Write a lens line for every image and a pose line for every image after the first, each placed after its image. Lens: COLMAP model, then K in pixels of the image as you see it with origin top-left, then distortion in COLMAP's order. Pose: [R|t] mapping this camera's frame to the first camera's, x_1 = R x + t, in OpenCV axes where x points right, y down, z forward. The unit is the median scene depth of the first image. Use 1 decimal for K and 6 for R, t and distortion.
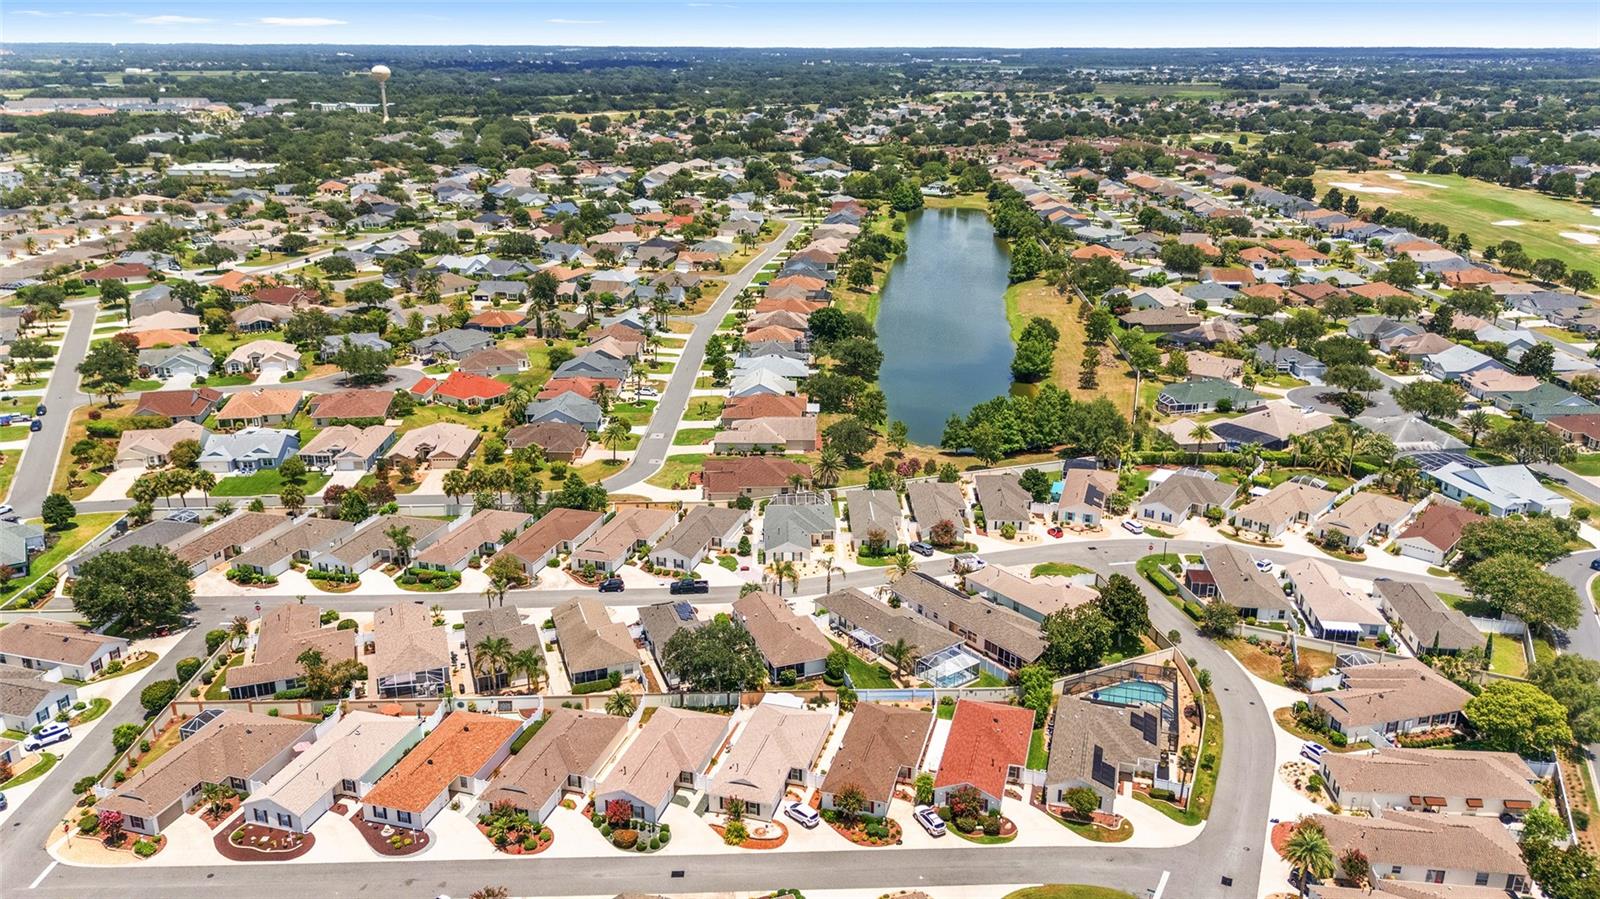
lens RADIAL K [[1175.5, 0, 804.5], [0, 1175.5, 446.3], [0, 0, 1]] dist [0.083905, -0.100965]
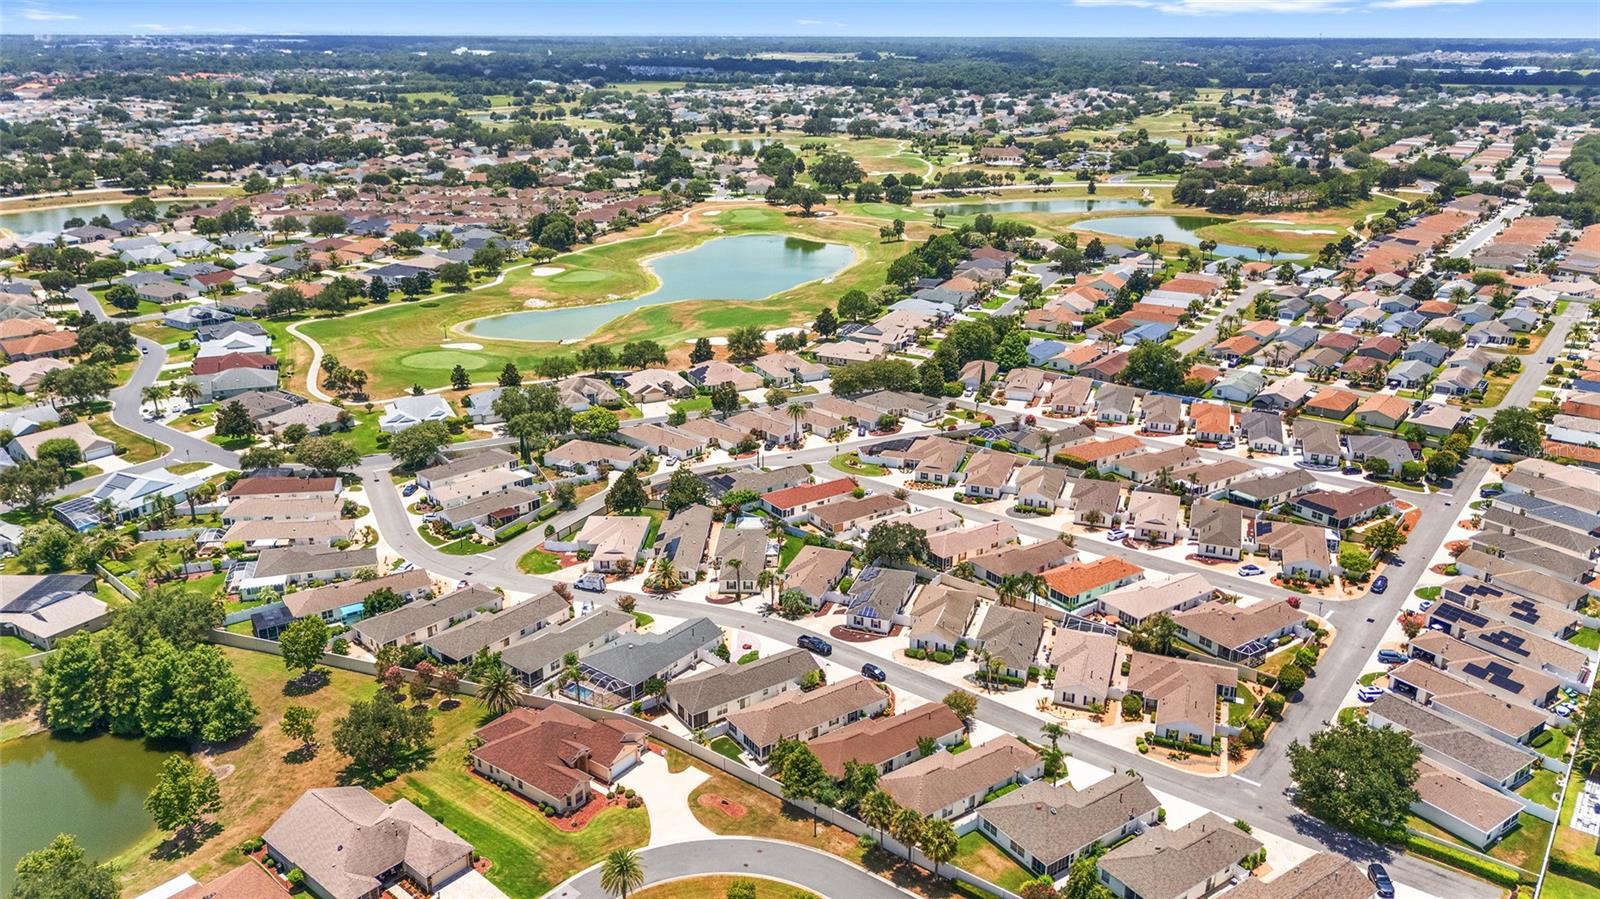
lens RADIAL K [[1175.5, 0, 804.5], [0, 1175.5, 446.3], [0, 0, 1]] dist [0.083905, -0.100965]
pose [[-0.774699, -0.216295, 0.594186, -0.622405], [0.198633, 0.808870, 0.553421, -0.557704], [-0.600321, 0.546760, -0.583667, 1.420468]]
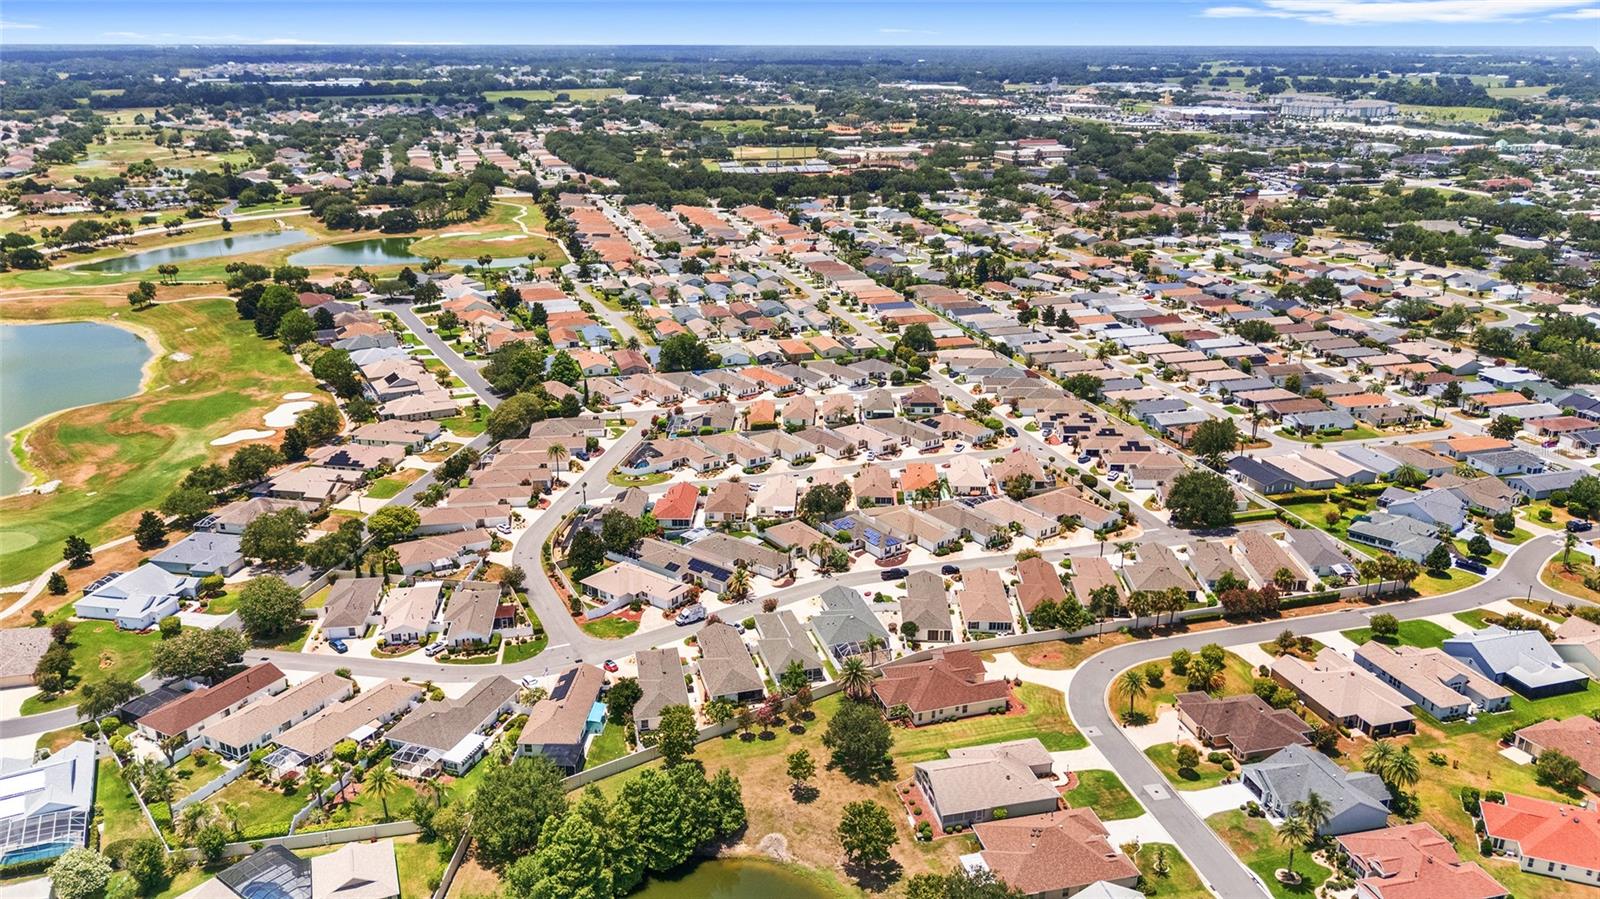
lens RADIAL K [[1175.5, 0, 804.5], [0, 1175.5, 446.3], [0, 0, 1]] dist [0.083905, -0.100965]
pose [[-0.966902, 0.079660, -0.242393, 0.303201], [-0.085920, 0.792871, 0.603302, -0.752660], [0.240246, 0.604160, -0.759785, 1.795588]]
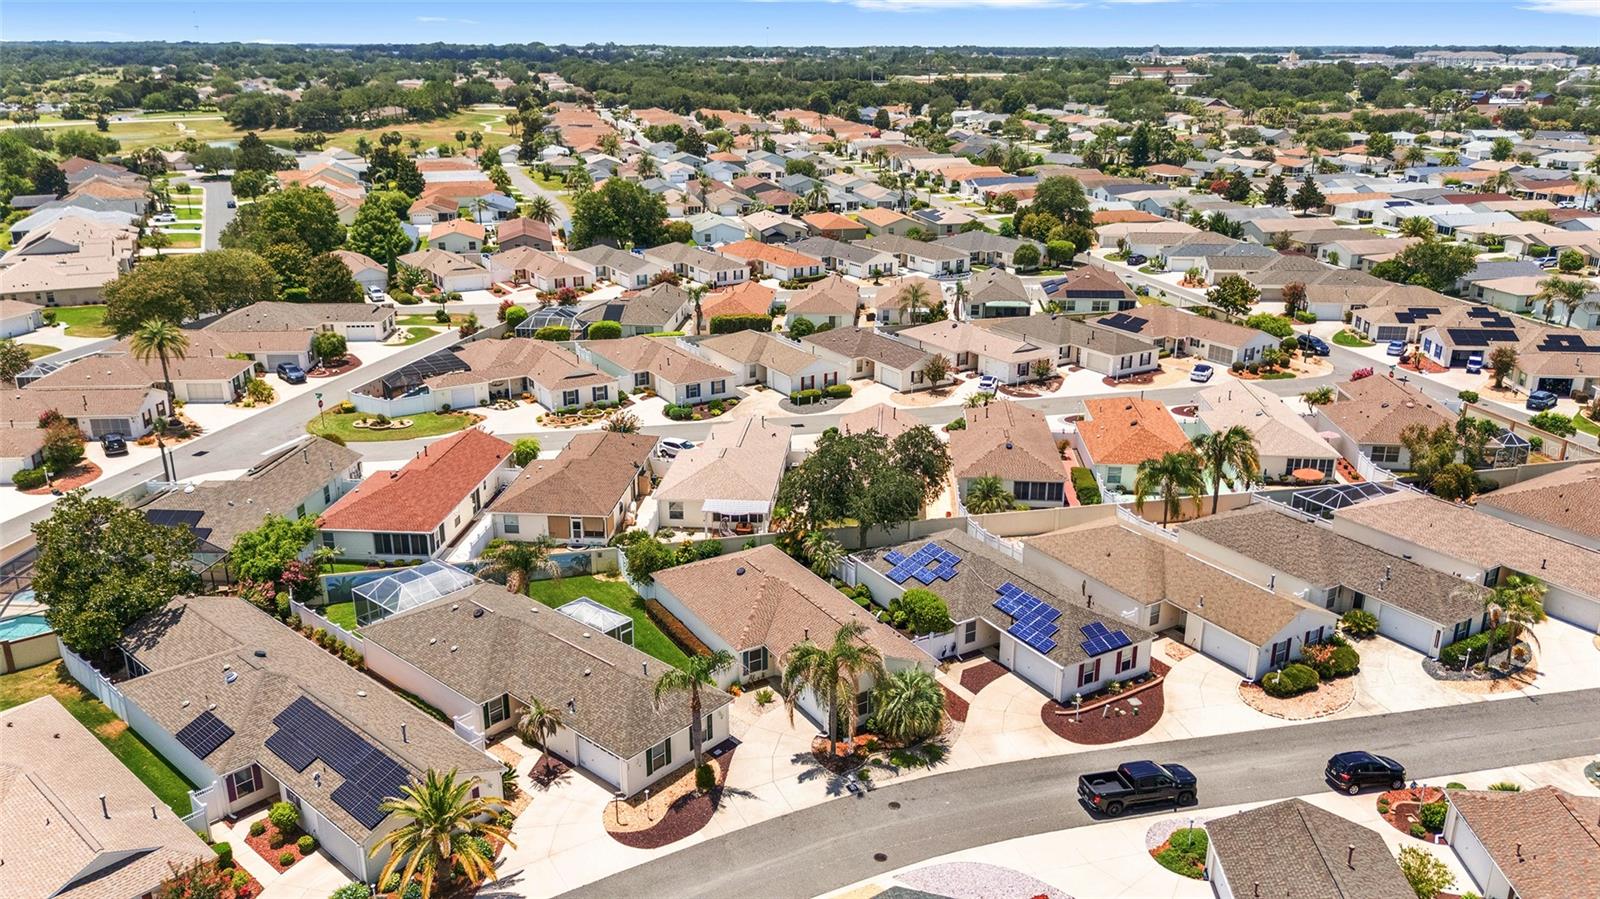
lens RADIAL K [[1175.5, 0, 804.5], [0, 1175.5, 446.3], [0, 0, 1]] dist [0.083905, -0.100965]
pose [[-0.980683, 0.059074, -0.186472, 0.048006], [-0.066460, 0.795965, 0.601683, -0.134001], [0.183969, 0.602453, -0.776663, 1.106815]]
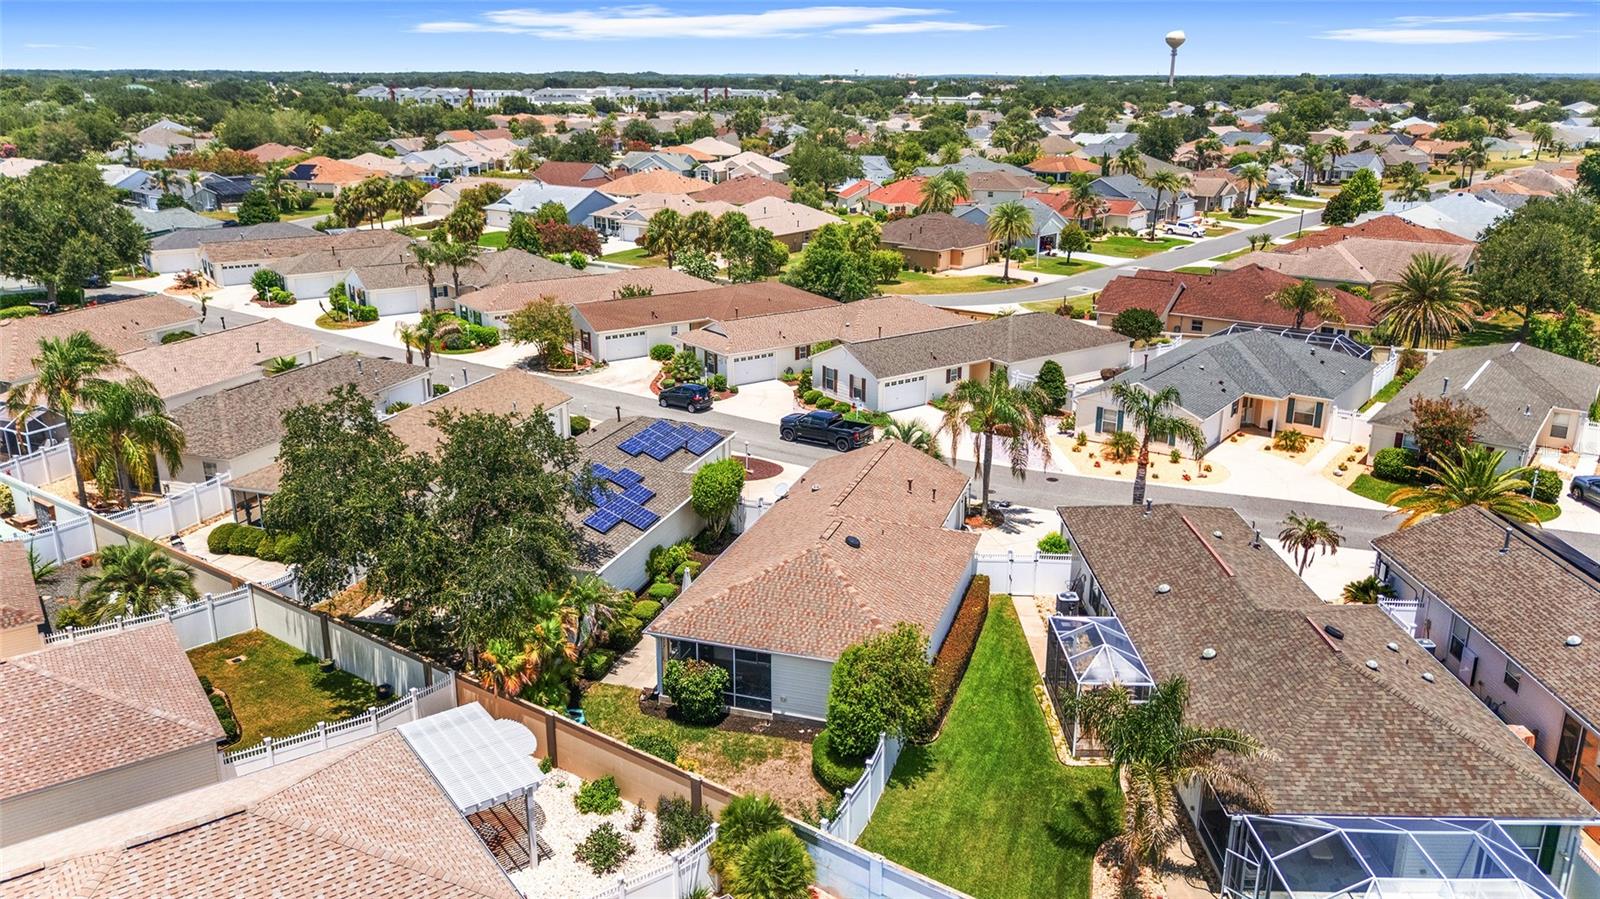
lens RADIAL K [[1175.5, 0, 804.5], [0, 1175.5, 446.3], [0, 0, 1]] dist [0.083905, -0.100965]
pose [[0.787229, 0.183502, -0.588725, 0.114784], [-0.200262, 0.979029, 0.037372, 0.104357], [0.583237, 0.088479, 0.807469, 0.643500]]
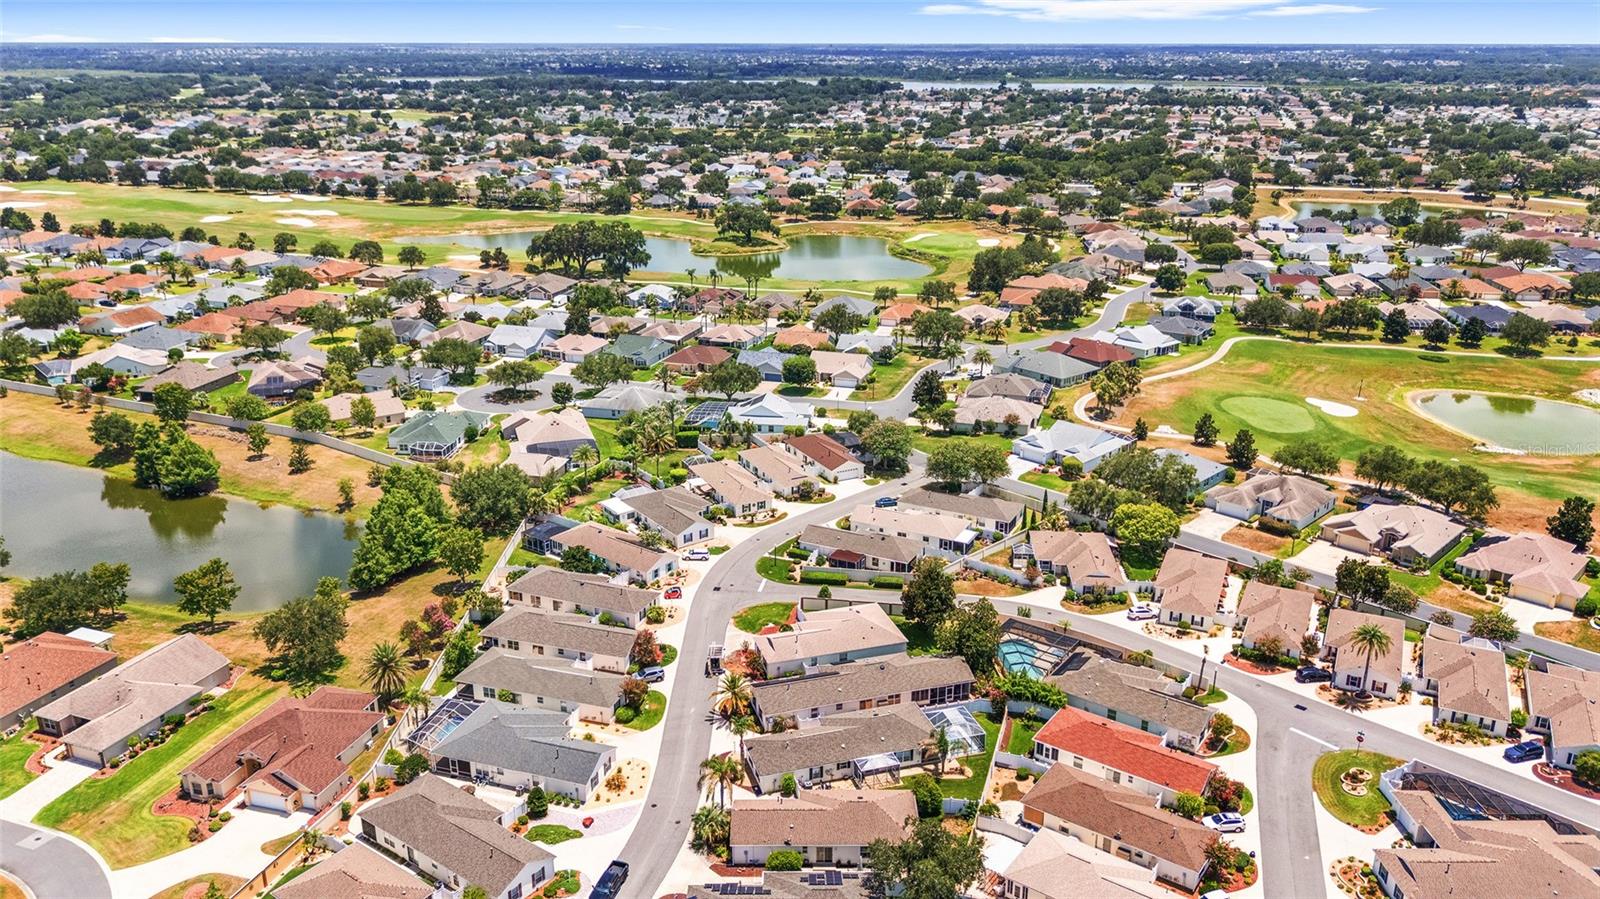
lens RADIAL K [[1175.5, 0, 804.5], [0, 1175.5, 446.3], [0, 0, 1]] dist [0.083905, -0.100965]
pose [[0.341438, -0.306593, 0.888494, -0.524374], [0.303236, 0.930687, 0.204622, -0.188340], [-0.889645, 0.199557, 0.410742, 0.554603]]
